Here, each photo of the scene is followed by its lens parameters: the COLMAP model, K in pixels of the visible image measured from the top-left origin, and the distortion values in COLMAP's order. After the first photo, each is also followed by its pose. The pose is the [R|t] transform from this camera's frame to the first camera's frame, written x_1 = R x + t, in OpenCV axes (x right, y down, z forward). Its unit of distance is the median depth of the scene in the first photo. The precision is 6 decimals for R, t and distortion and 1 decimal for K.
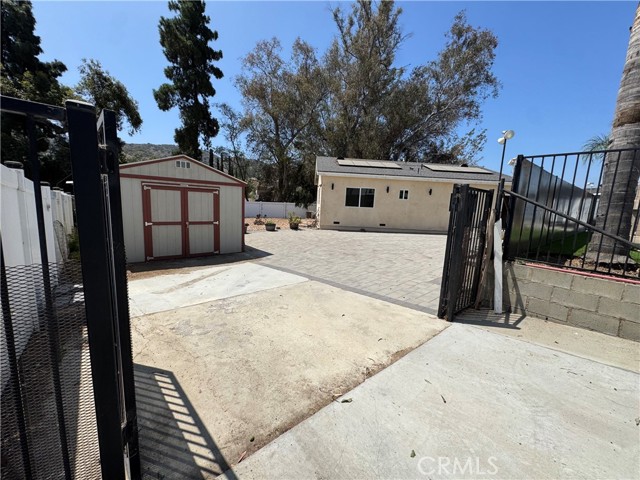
lens RADIAL K [[253.4, 0, 319.5], [0, 253.4, 237.4], [0, 0, 1]] dist [-0.006197, 0.000926]
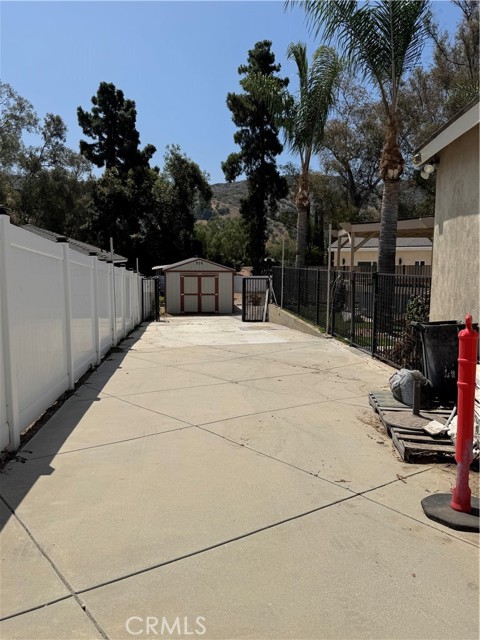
lens RADIAL K [[501.6, 0, 239.5], [0, 501.6, 318.6], [0, 0, 1]] dist [-0.033222, 0.003877]
pose [[0.823458, 0.014276, -0.567198, 0.477543], [-0.037873, 0.998837, -0.029844, 0.058306], [0.566112, 0.046056, 0.823041, -0.489997]]
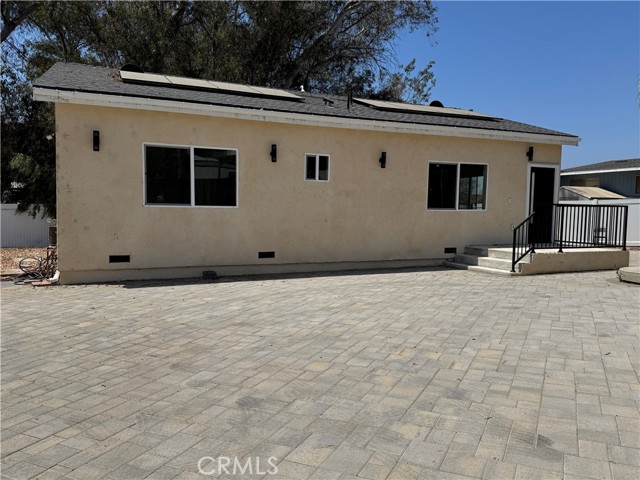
lens RADIAL K [[490.1, 0, 321.2], [0, 490.1, 244.7], [0, 0, 1]] dist [0.047982, -0.059114]
pose [[0.929815, -0.064335, 0.362361, 0.045264], [0.081713, 0.996115, -0.032821, -0.020509], [-0.358842, 0.060127, 0.931460, 0.204606]]
